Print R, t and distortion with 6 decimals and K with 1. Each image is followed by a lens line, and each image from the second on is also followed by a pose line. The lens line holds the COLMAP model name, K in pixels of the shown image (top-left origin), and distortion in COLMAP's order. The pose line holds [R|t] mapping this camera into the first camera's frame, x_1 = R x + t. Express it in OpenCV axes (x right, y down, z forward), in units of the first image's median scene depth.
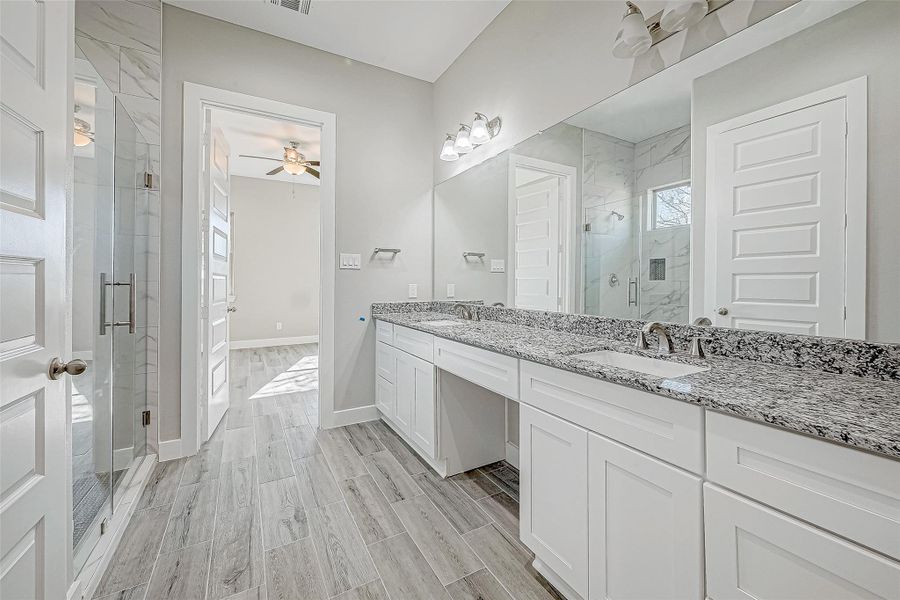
lens RADIAL K [[362.7, 0, 453.0], [0, 362.7, 280.4], [0, 0, 1]] dist [-0.001503, 0.000285]
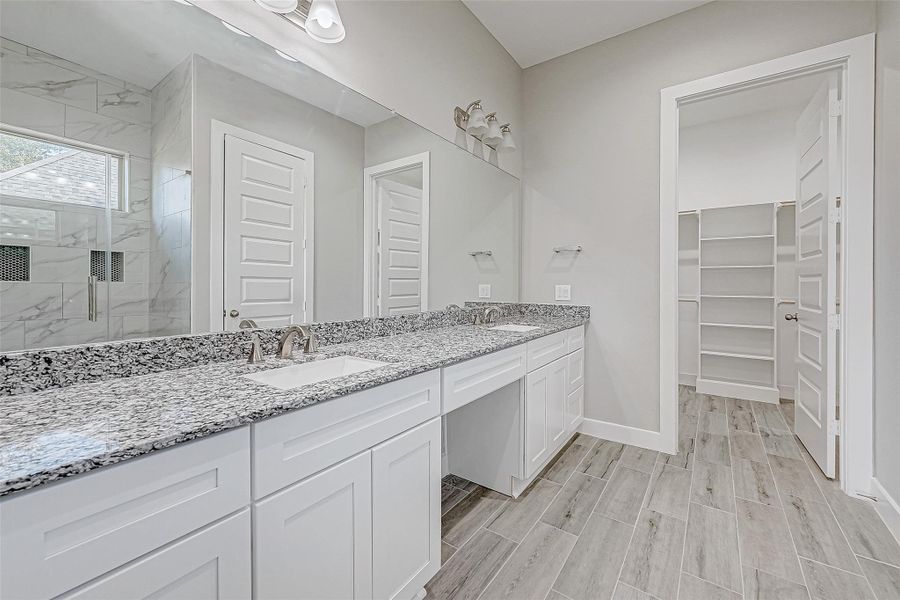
lens RADIAL K [[362.7, 0, 449.1], [0, 362.7, 284.5], [0, 0, 1]] dist [-0.001503, 0.000285]
pose [[-0.402981, 0.004877, 0.915195, -0.738476], [-0.003835, 0.999968, -0.007017, 0.017448], [-0.915200, -0.006338, -0.402949, 1.458521]]
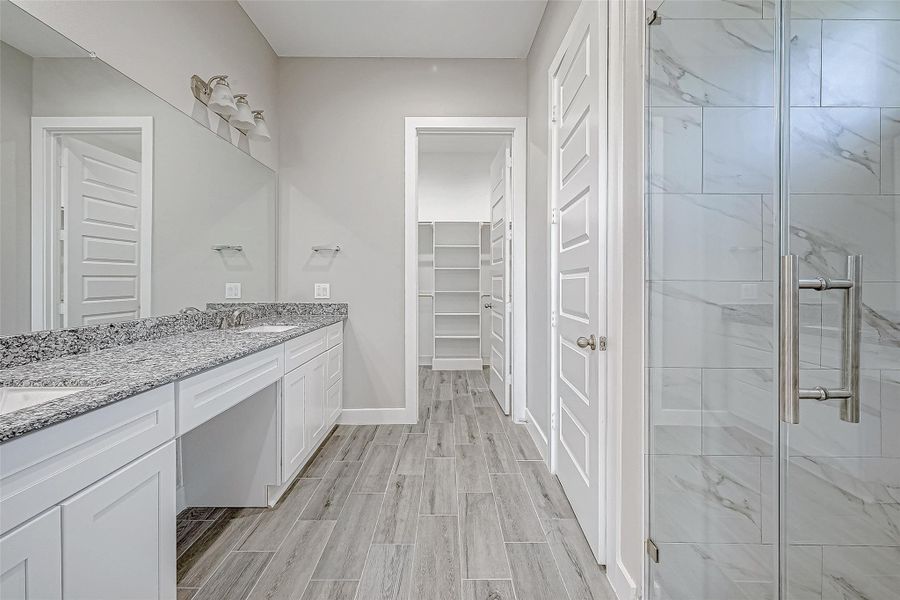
lens RADIAL K [[362.7, 0, 444.9], [0, 362.7, 283.1], [0, 0, 1]] dist [-0.001503, 0.000285]
pose [[-0.863117, 0.007148, 0.504954, -0.774860], [0.005146, 0.999972, -0.005360, 0.016796], [-0.504978, -0.002028, -0.863130, 1.480616]]
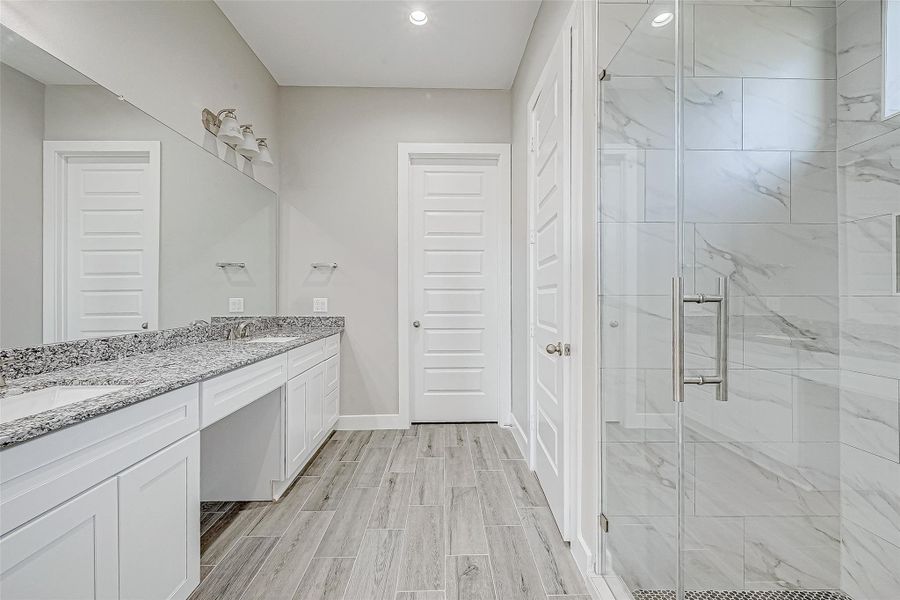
lens RADIAL K [[362.7, 0, 447.1], [0, 362.7, 294.6], [0, 0, 1]] dist [-0.001503, 0.000285]
pose [[-0.871589, 0.011998, 0.490090, -0.859697], [0.007186, 0.999906, -0.011699, 0.015590], [-0.490184, -0.006675, -0.871593, 1.572404]]
